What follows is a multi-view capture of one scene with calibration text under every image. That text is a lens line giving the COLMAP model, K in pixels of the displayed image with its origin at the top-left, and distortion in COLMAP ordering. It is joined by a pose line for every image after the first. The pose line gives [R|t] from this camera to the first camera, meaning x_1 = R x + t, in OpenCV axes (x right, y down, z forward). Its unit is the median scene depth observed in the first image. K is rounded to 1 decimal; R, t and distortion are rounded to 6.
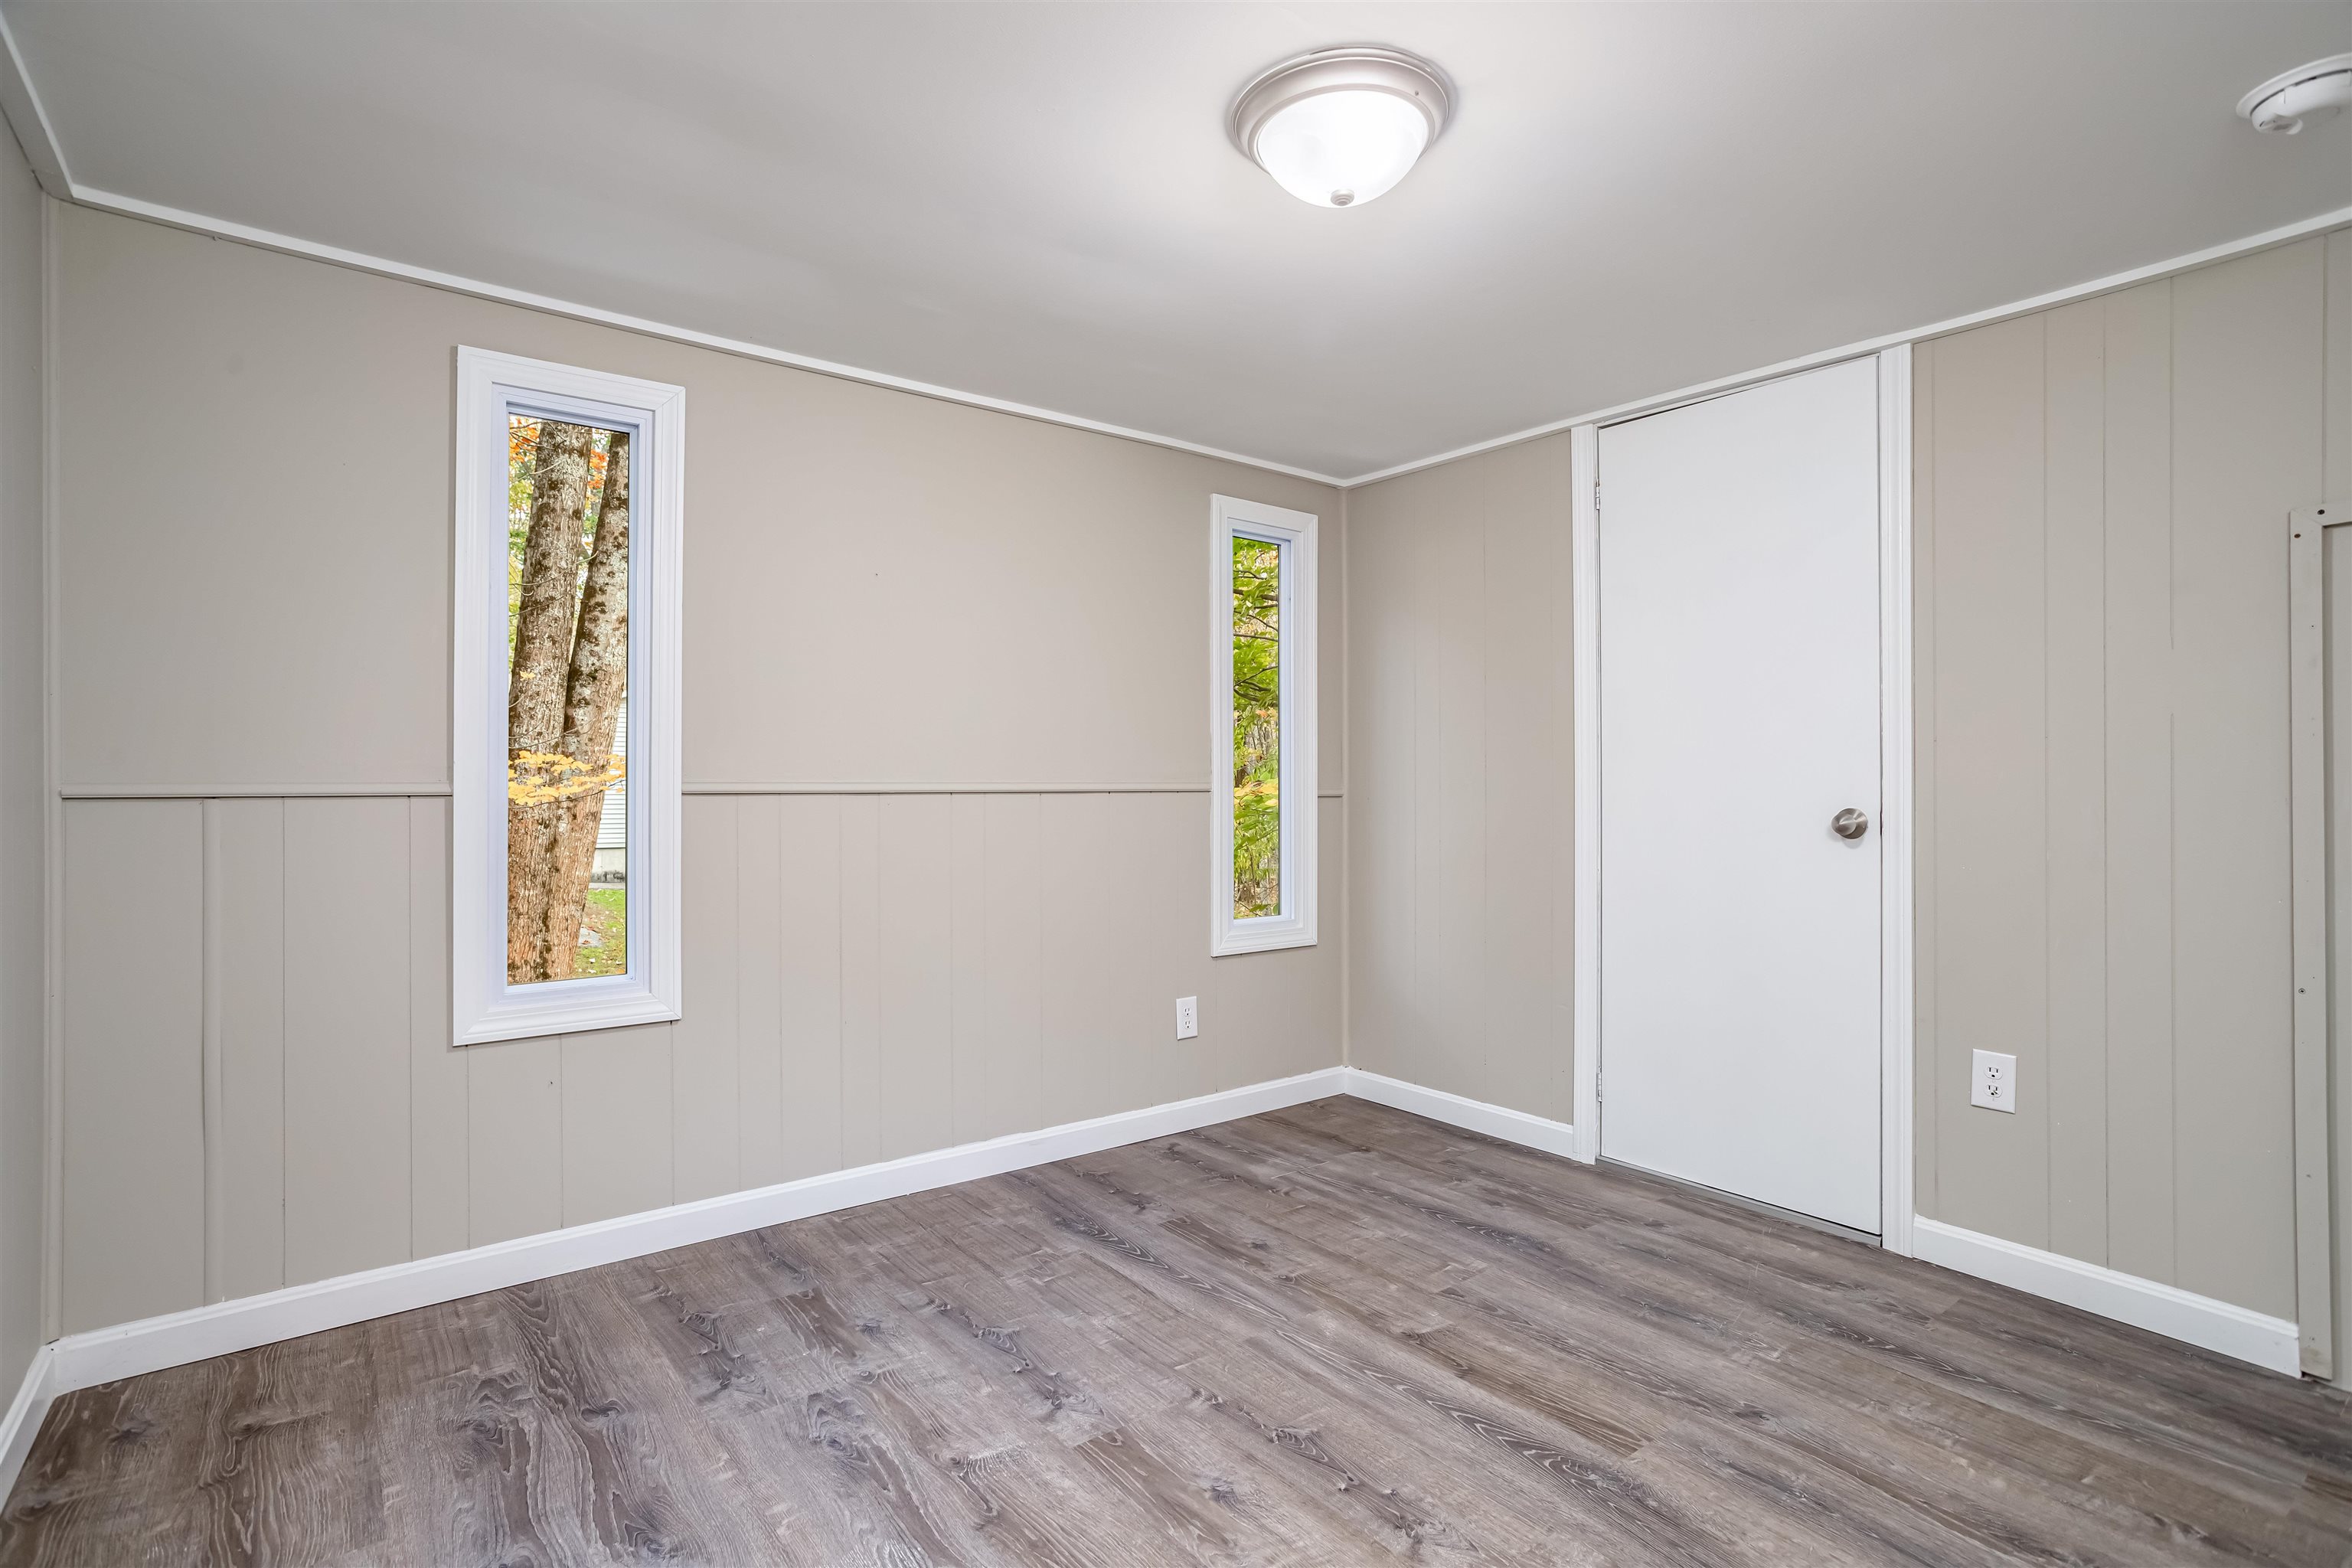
lens RADIAL K [[1093.3, 0, 1176.0], [0, 1093.3, 784.0], [0, 0, 1]] dist [-0.053593, 0.032097]
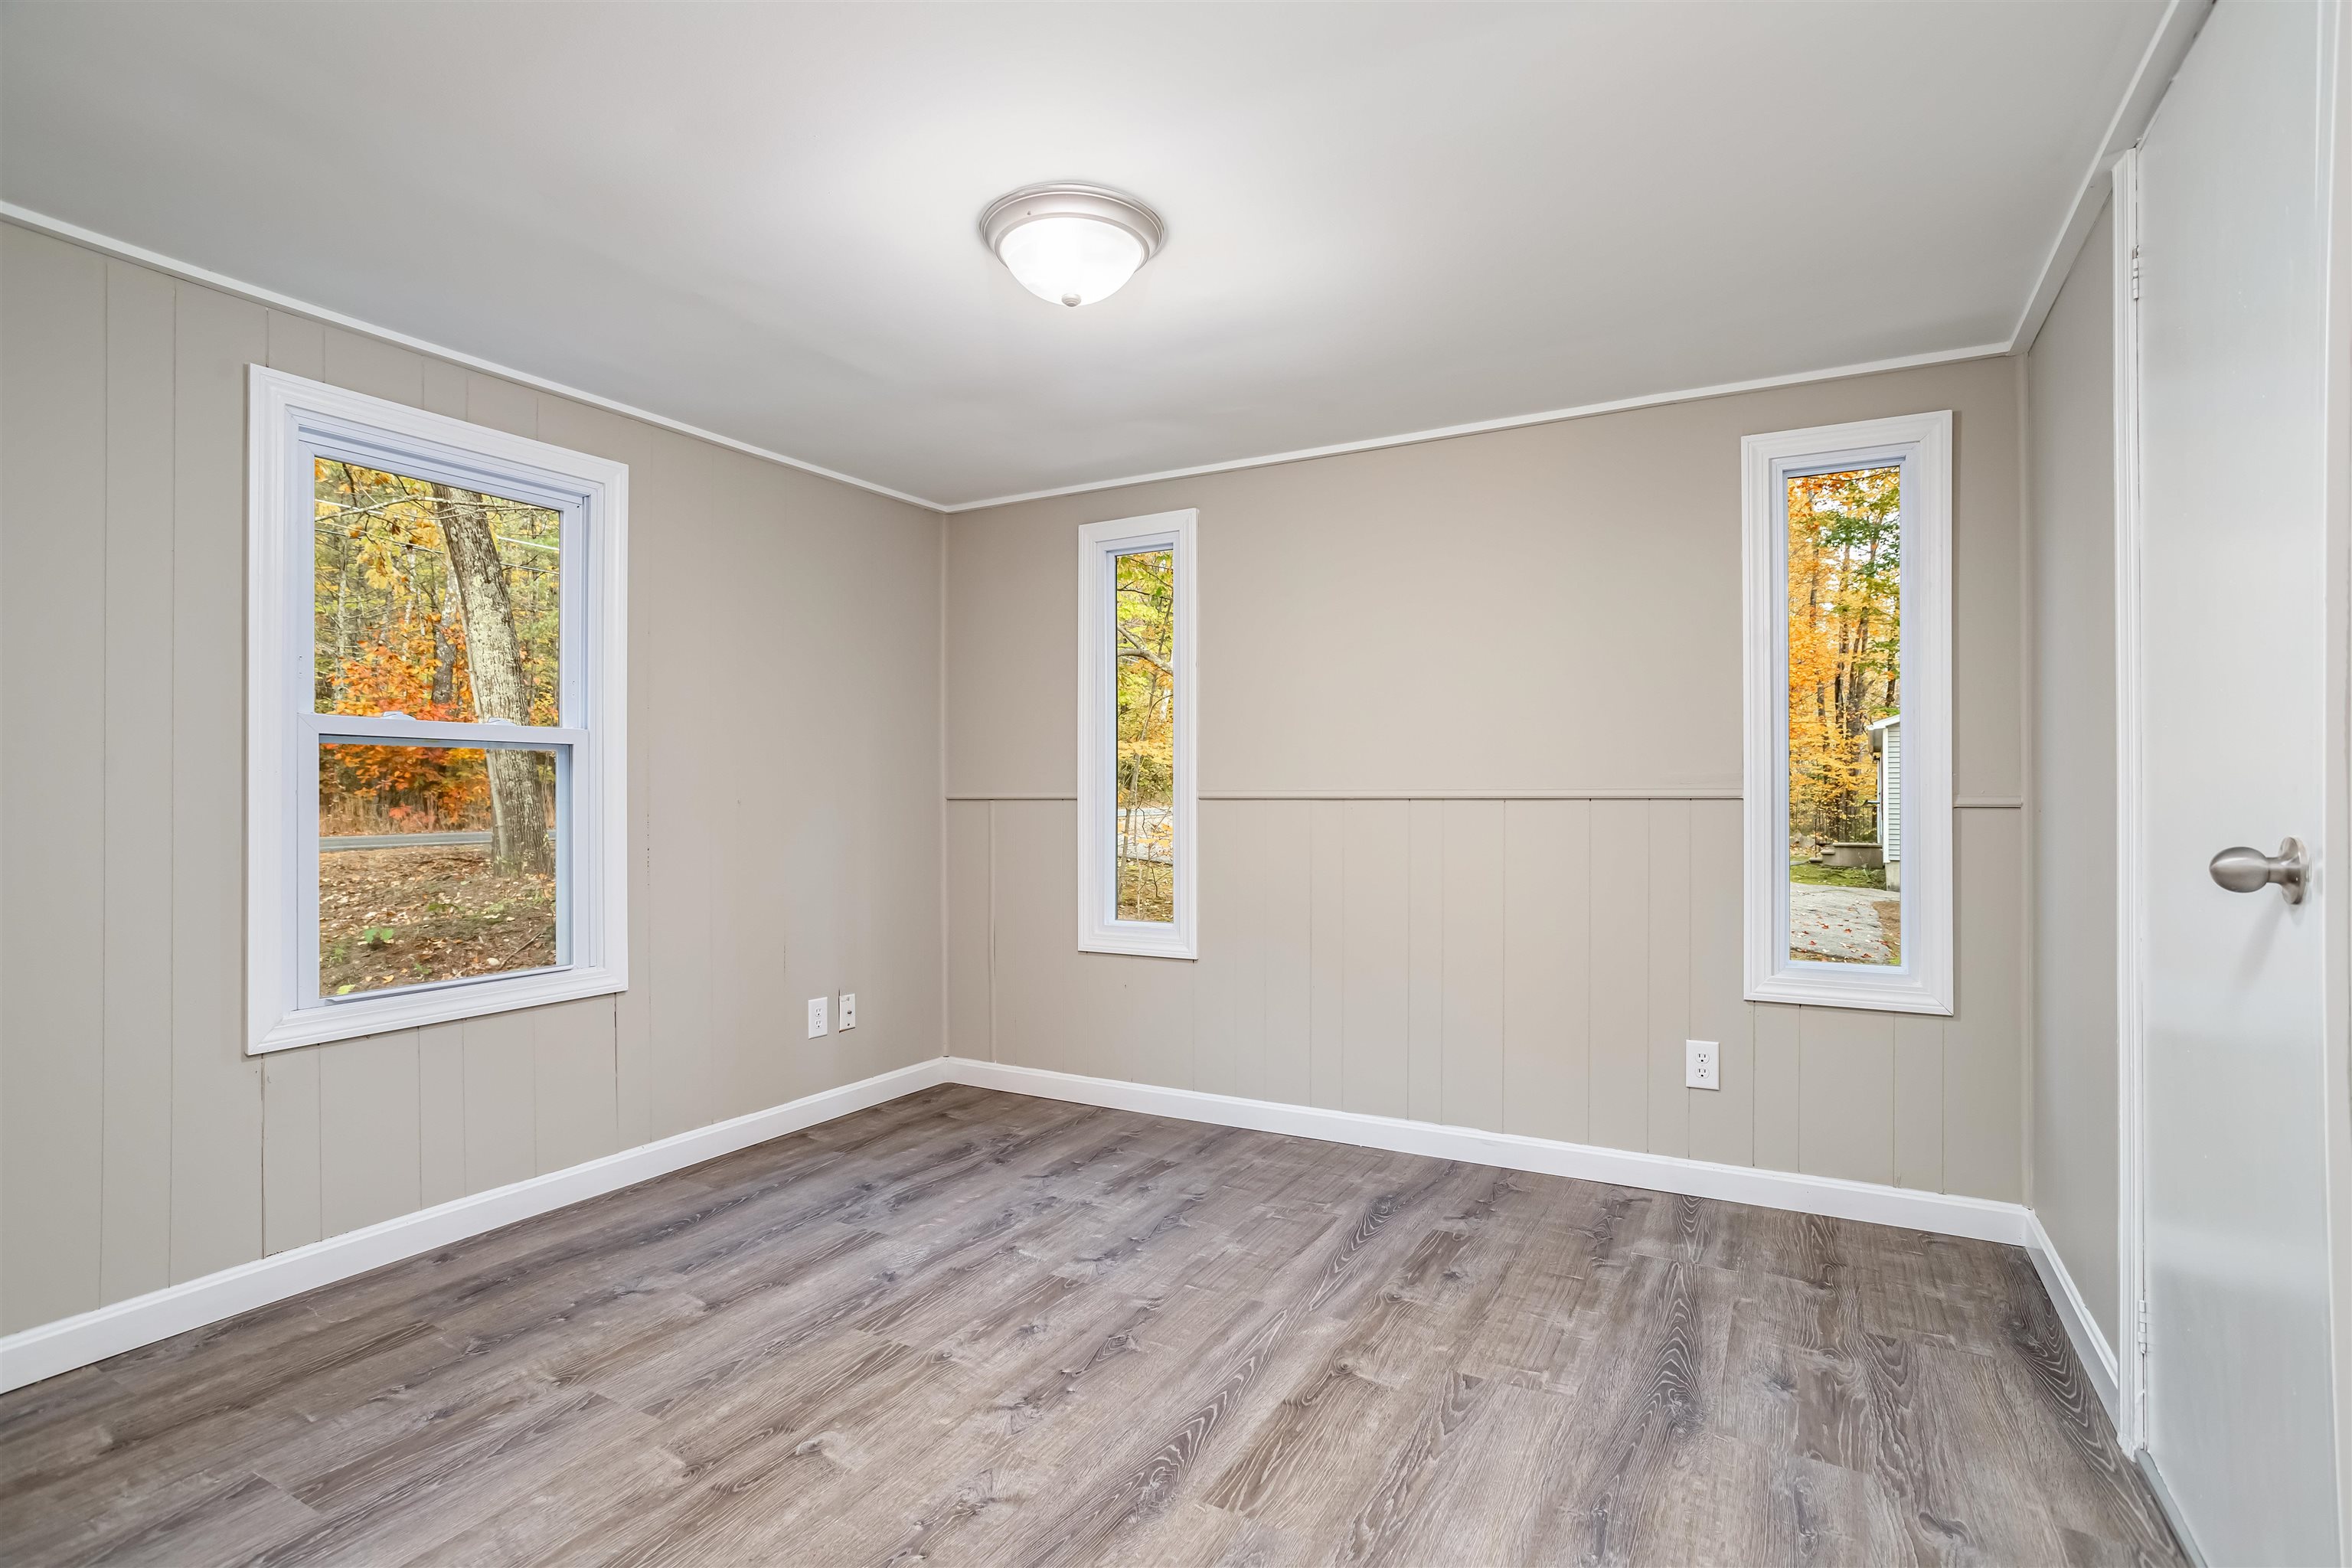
lens RADIAL K [[1093.3, 0, 1176.0], [0, 1093.3, 784.0], [0, 0, 1]] dist [-0.053593, 0.032097]
pose [[0.430266, -0.009035, -0.902657, 0.858685], [0.000262, 0.999951, -0.009884, 0.005675], [0.902702, 0.004017, 0.430247, 0.387877]]
